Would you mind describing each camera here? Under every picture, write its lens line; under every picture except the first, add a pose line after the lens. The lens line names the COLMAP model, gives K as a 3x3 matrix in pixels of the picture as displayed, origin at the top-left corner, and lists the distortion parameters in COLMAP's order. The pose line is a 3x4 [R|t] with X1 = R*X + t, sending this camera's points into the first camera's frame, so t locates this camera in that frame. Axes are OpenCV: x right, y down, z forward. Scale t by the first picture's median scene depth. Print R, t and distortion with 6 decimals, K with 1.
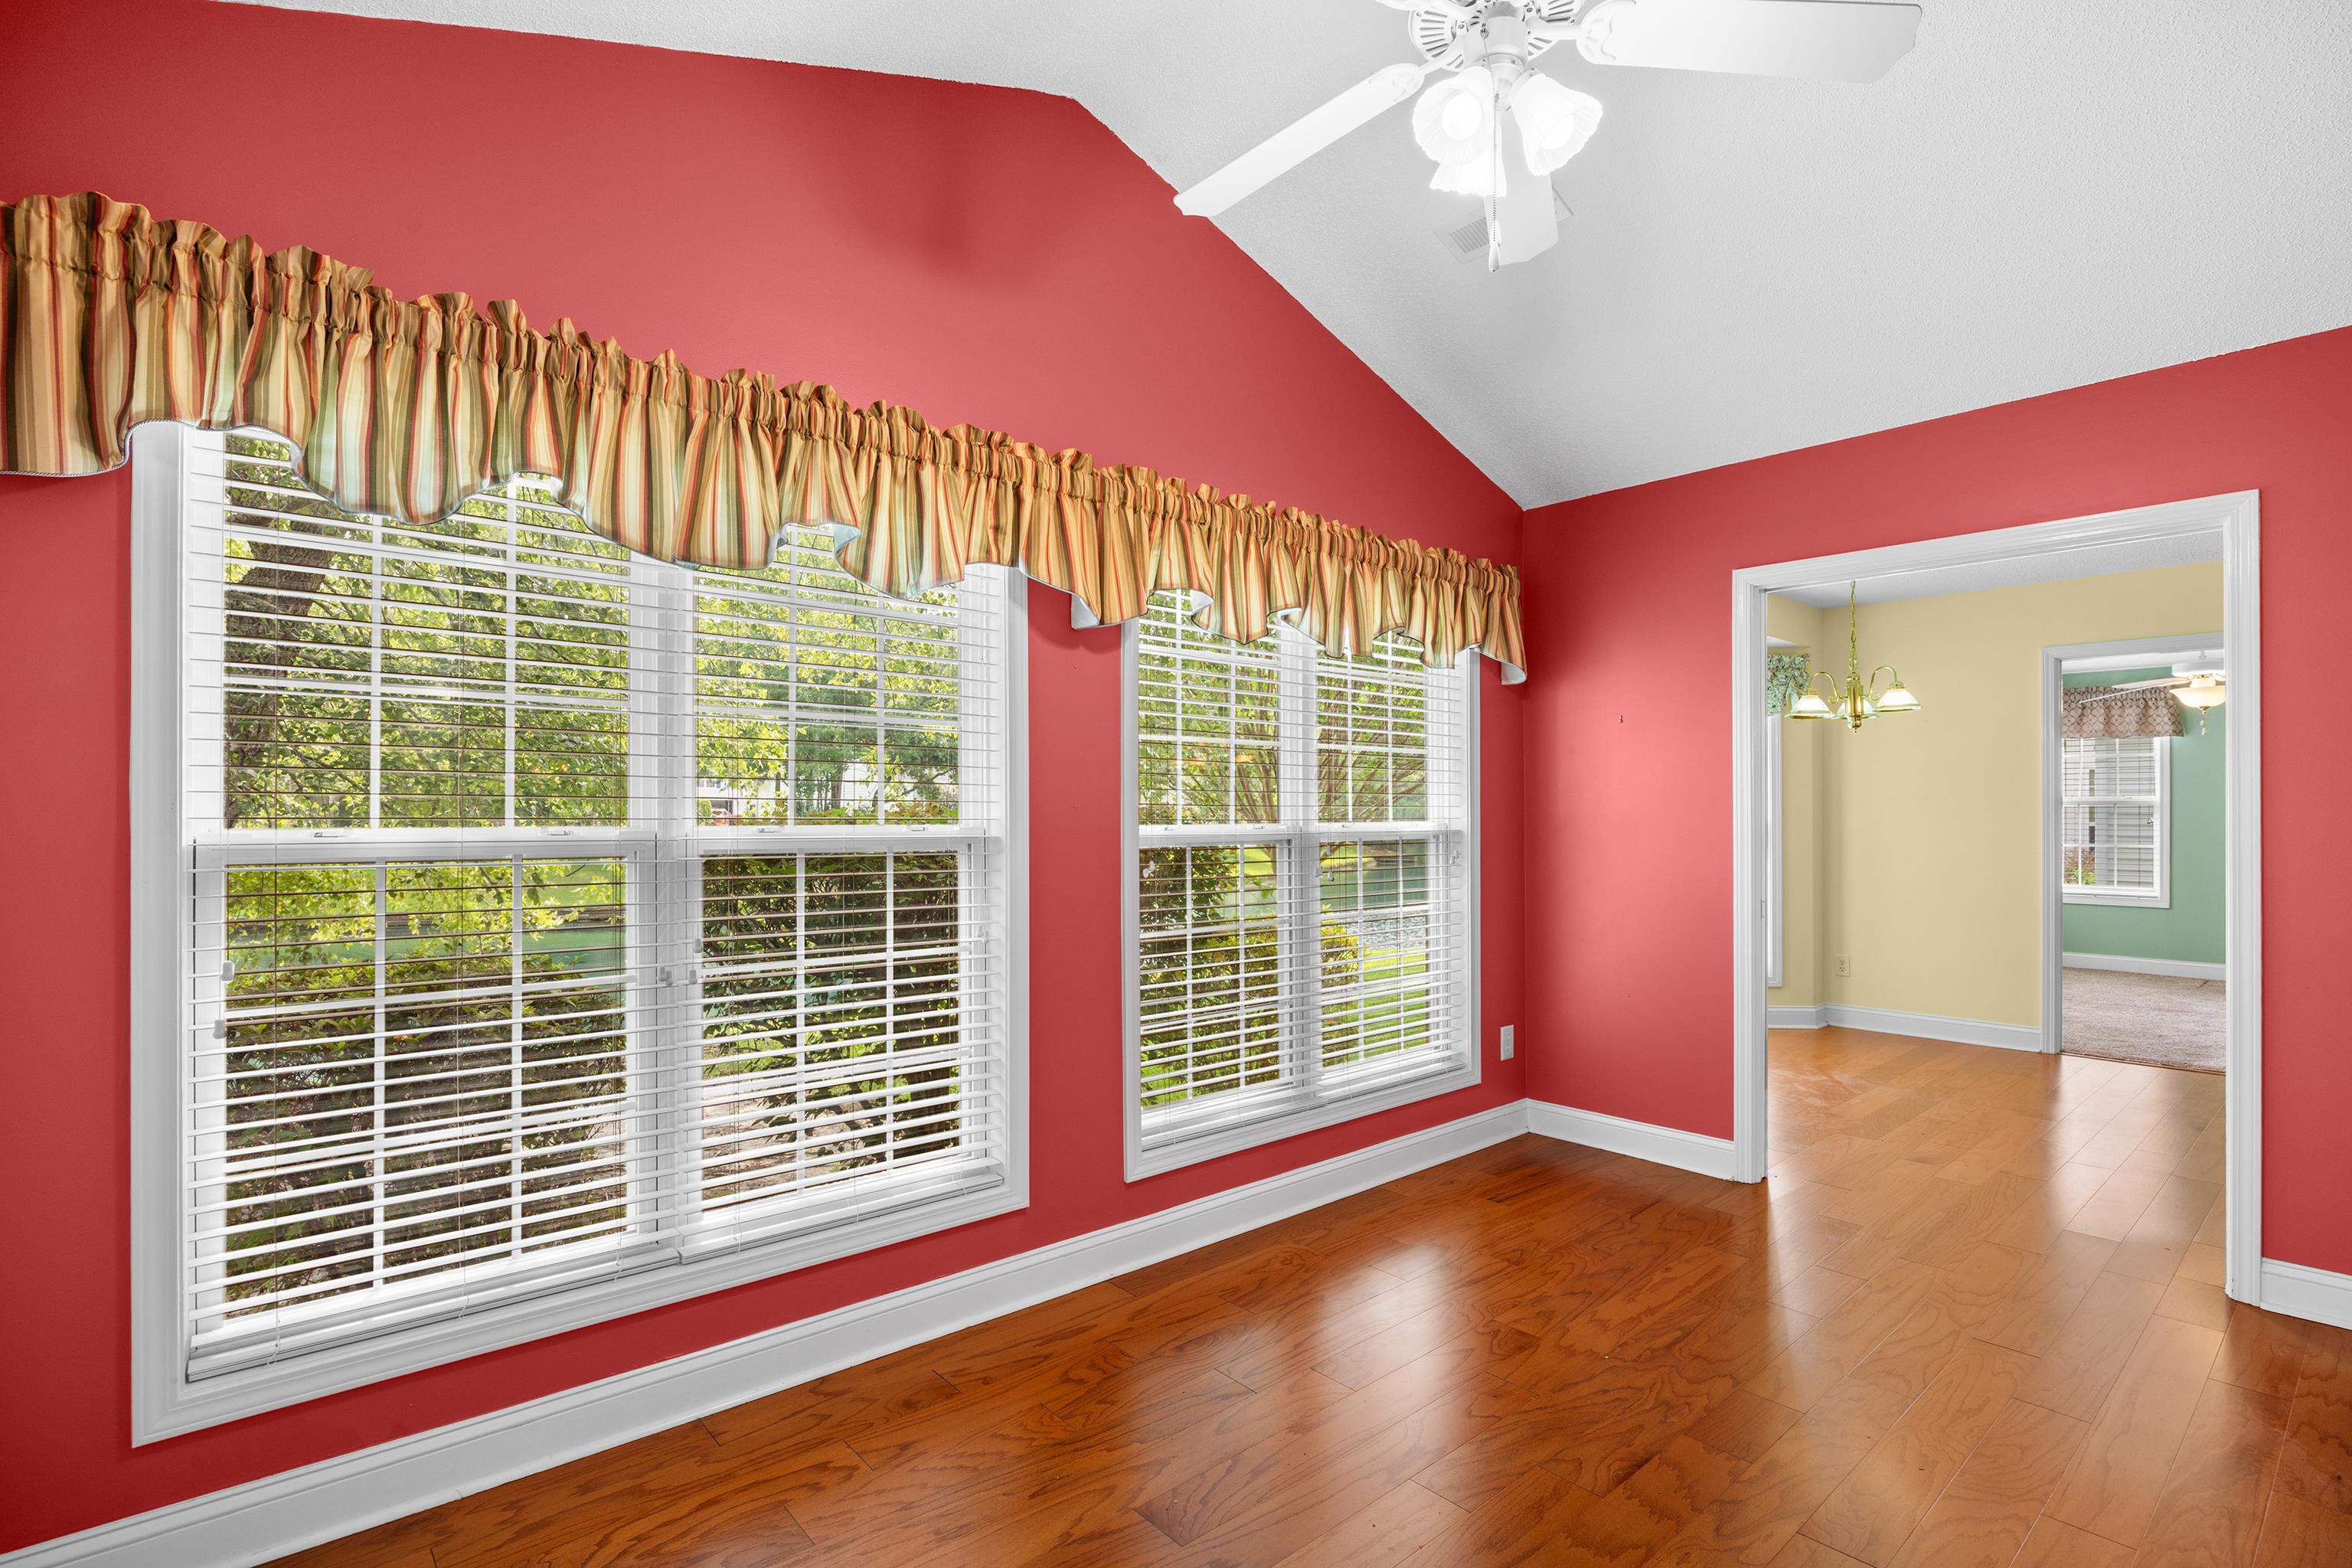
lens RADIAL K [[1059.4, 0, 1174.3], [0, 1059.4, 808.6], [0, 0, 1]] dist [-0.011096, -0.000100]
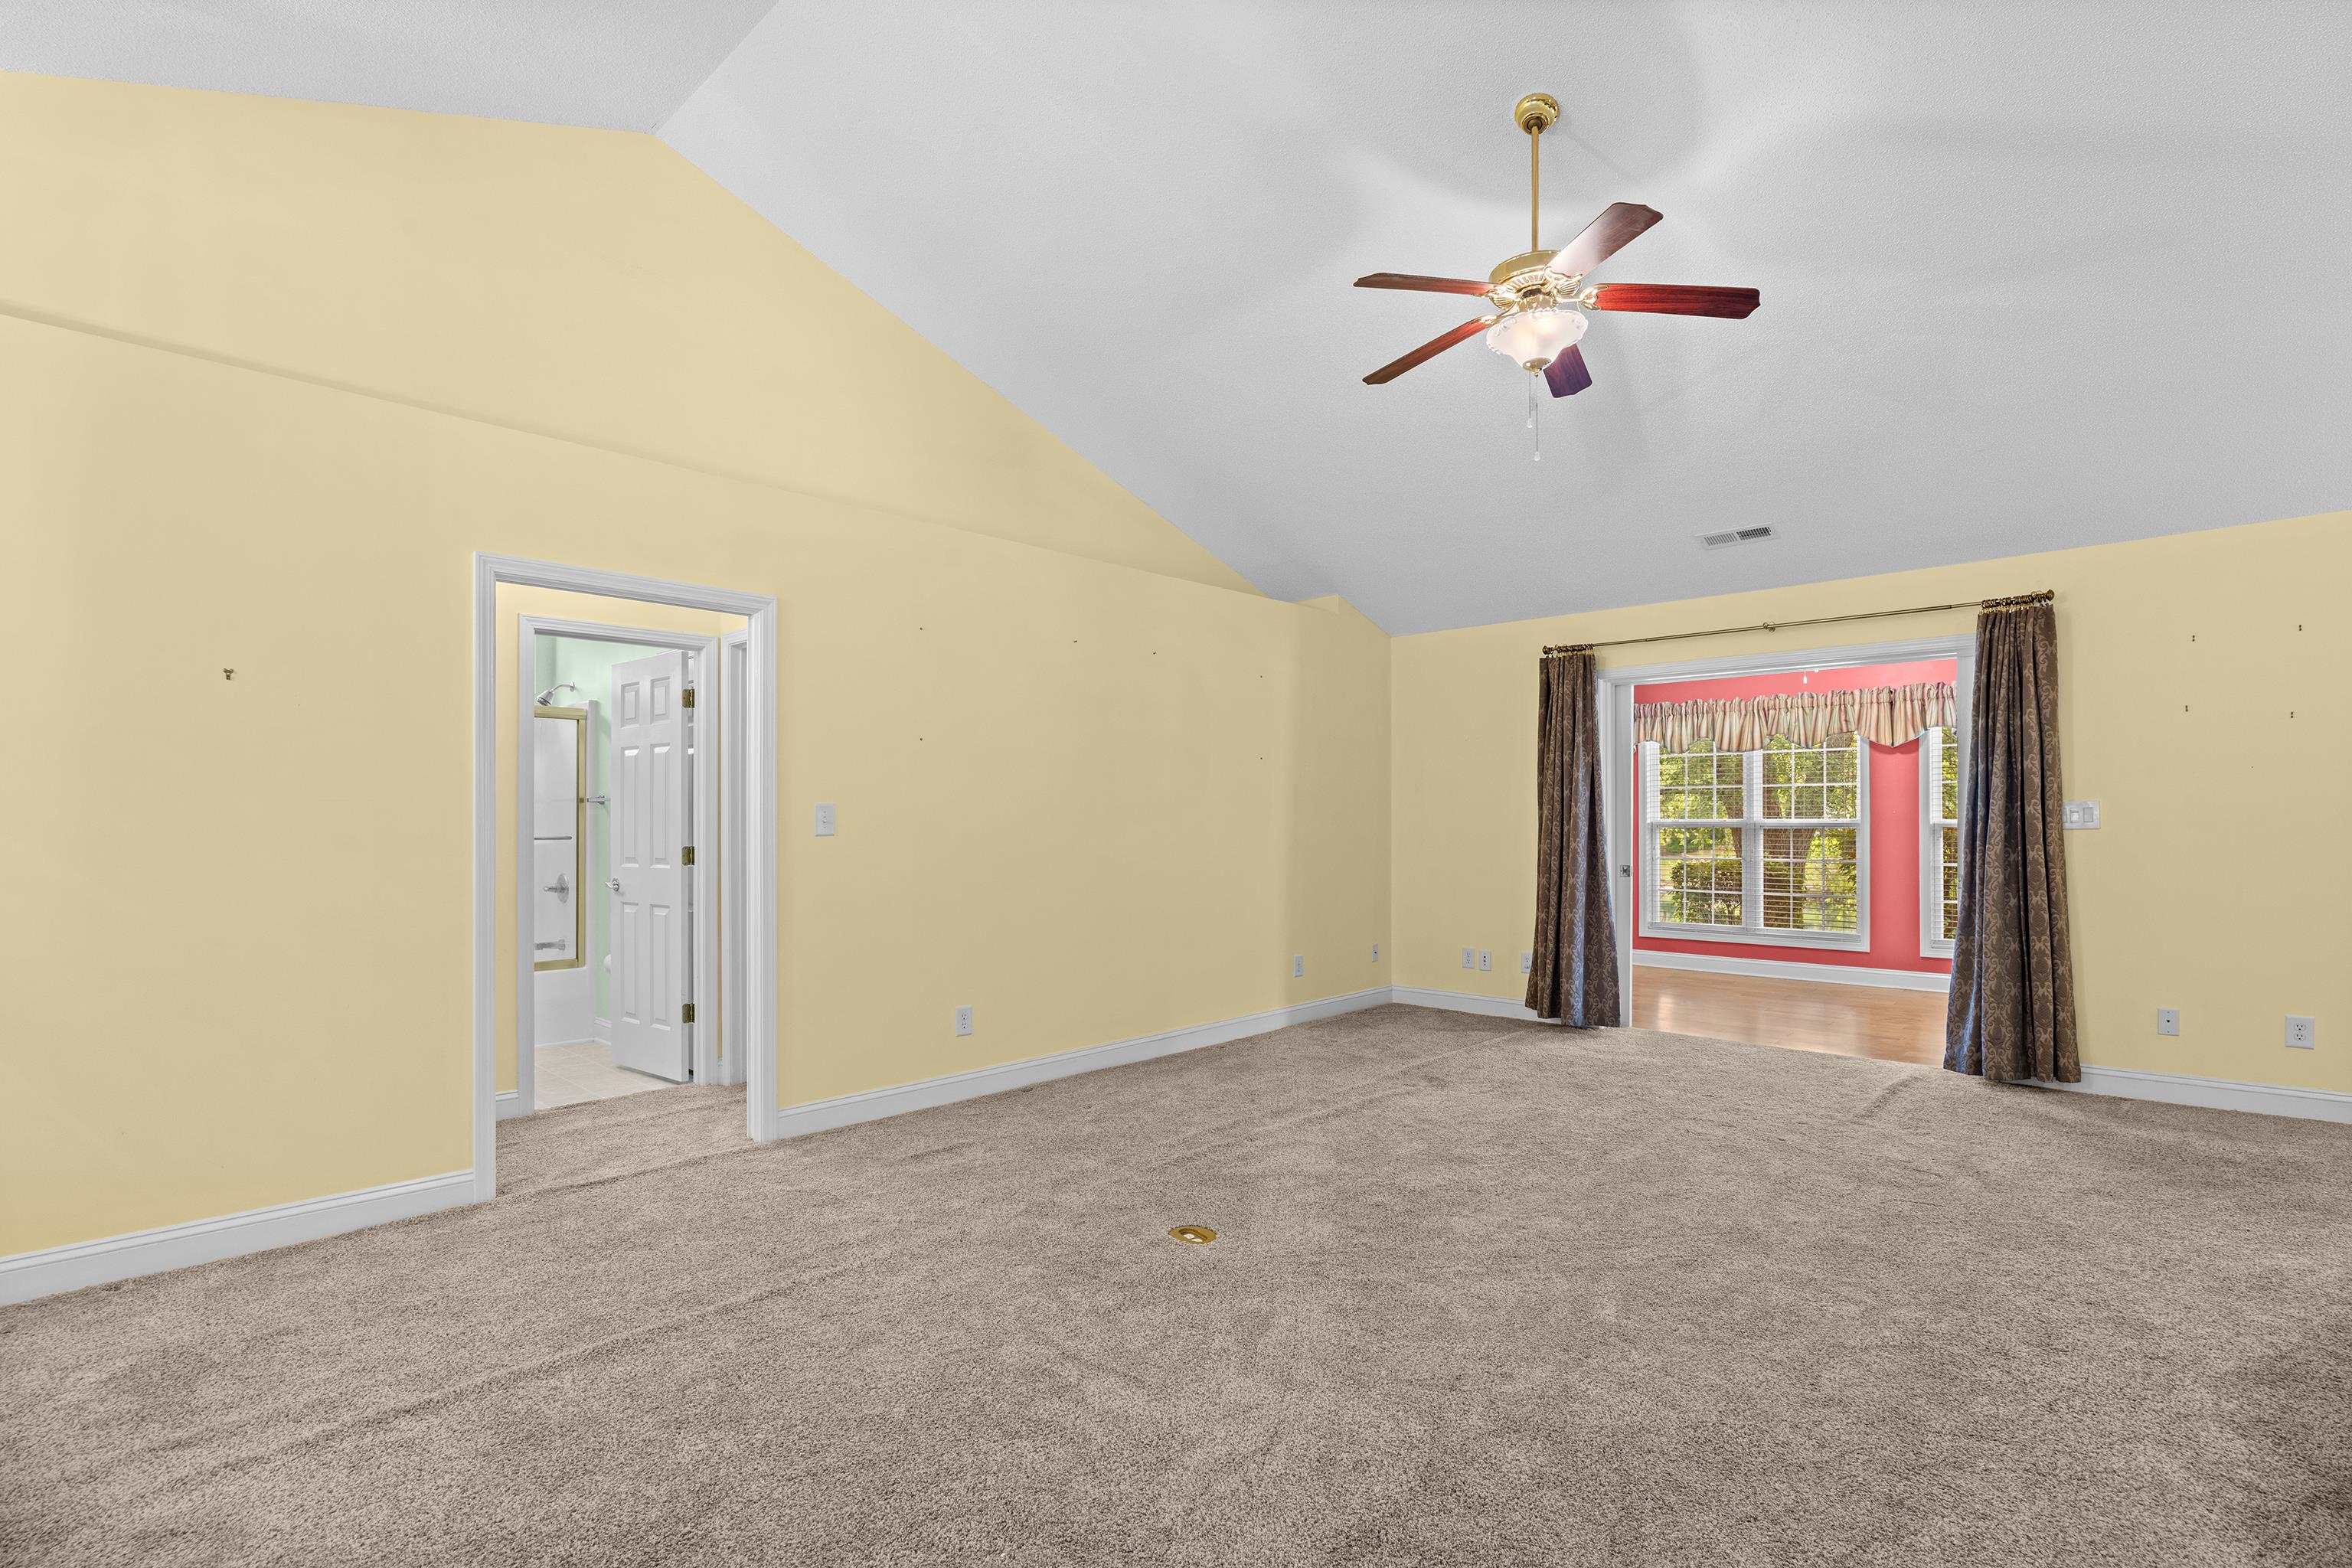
lens RADIAL K [[1109.4, 0, 1175.3], [0, 1109.4, 820.0], [0, 0, 1]] dist [-0.012775, 0.000245]
pose [[0.109134, -0.001436, -0.994026, 1.973779], [0.005217, 0.999986, -0.000871, 0.005223], [0.994013, -0.005091, 0.109140, -0.892165]]
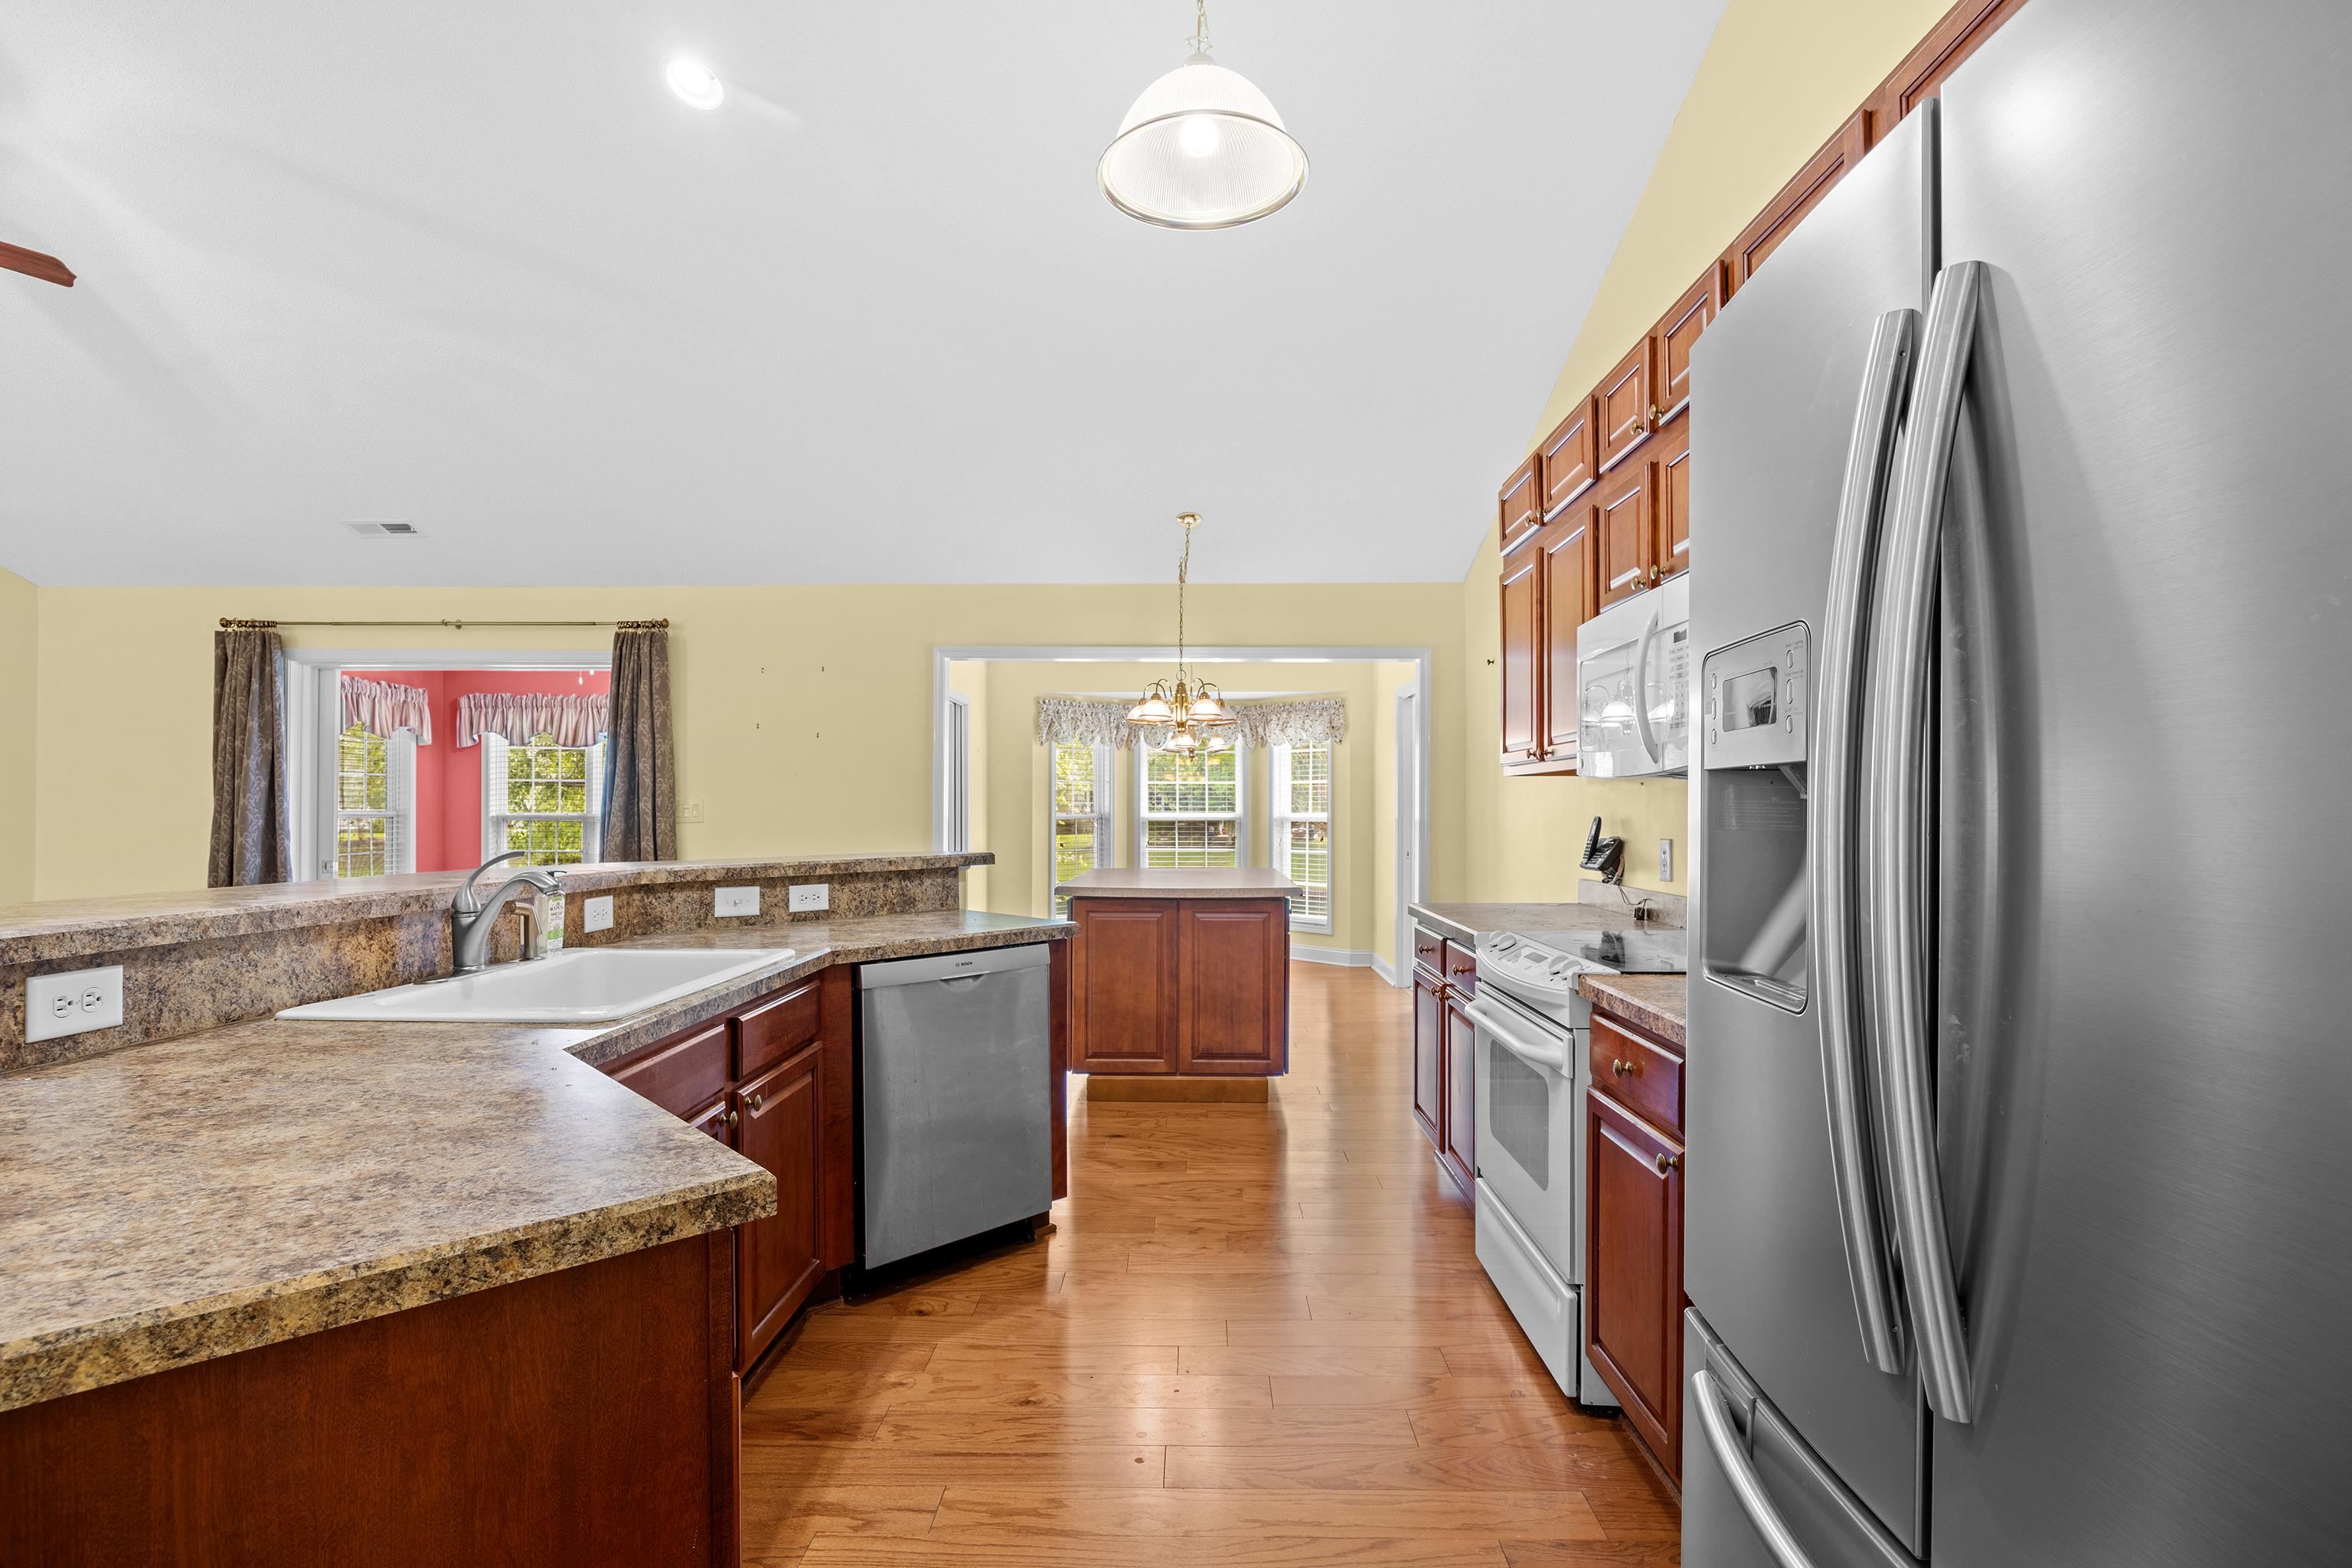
lens RADIAL K [[1099.9, 0, 1184.9], [0, 1099.9, 800.5], [0, 0, 1]] dist [-0.009087, 0.000369]
pose [[0.758735, -0.005367, -0.651377, 2.344848], [-0.000099, 0.999965, -0.008355, 0.002576], [0.651399, 0.006404, 0.758708, -0.386733]]
